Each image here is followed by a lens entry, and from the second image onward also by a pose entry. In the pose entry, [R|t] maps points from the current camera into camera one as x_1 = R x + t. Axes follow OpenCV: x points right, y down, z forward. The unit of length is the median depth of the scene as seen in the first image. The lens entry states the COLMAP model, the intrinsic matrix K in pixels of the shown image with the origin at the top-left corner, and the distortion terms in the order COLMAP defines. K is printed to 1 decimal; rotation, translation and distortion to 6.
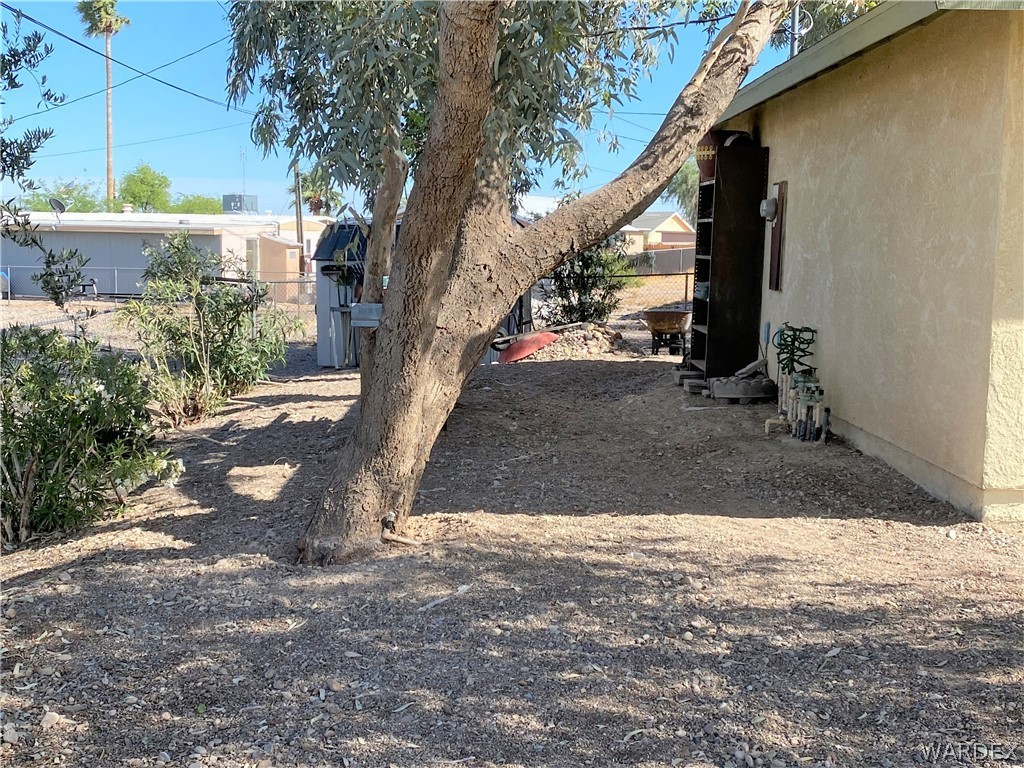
lens RADIAL K [[1255.0, 0, 522.2], [0, 1255.0, 375.5], [0, 0, 1]] dist [0.196733, -0.641579]
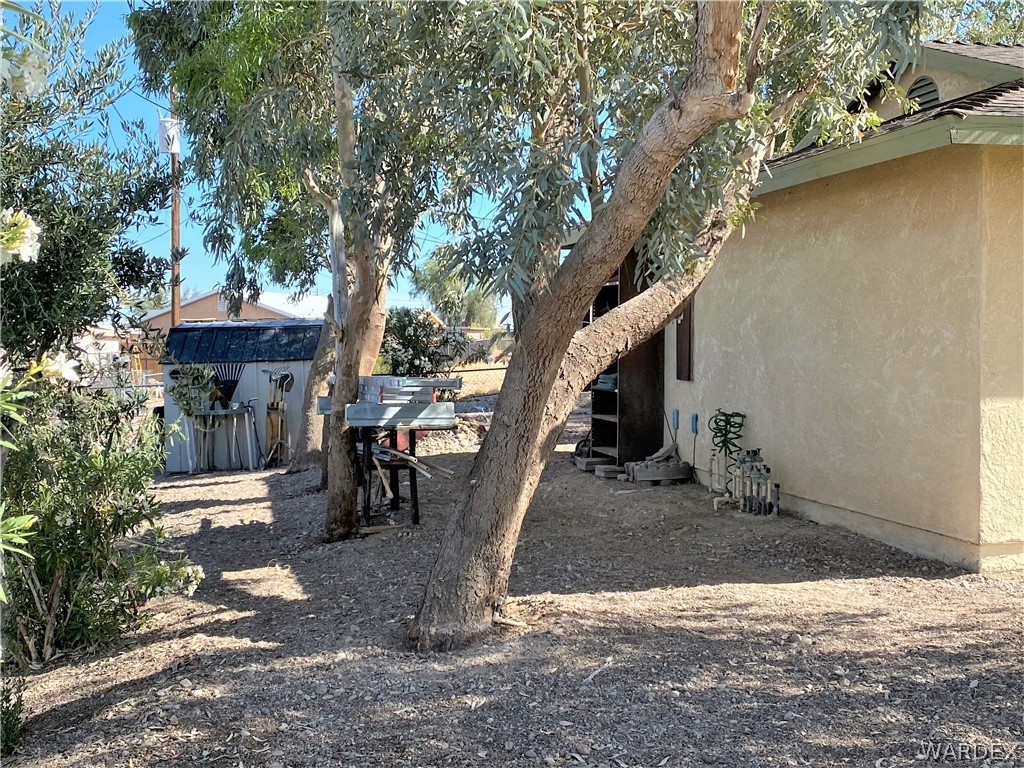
lens RADIAL K [[1255.0, 0, 522.2], [0, 1255.0, 375.5], [0, 0, 1]] dist [0.196733, -0.641579]
pose [[0.975304, -0.029108, 0.218942, -0.261269], [0.045416, 0.996525, -0.069825, -0.002346], [-0.216148, 0.078044, 0.973236, -0.051410]]
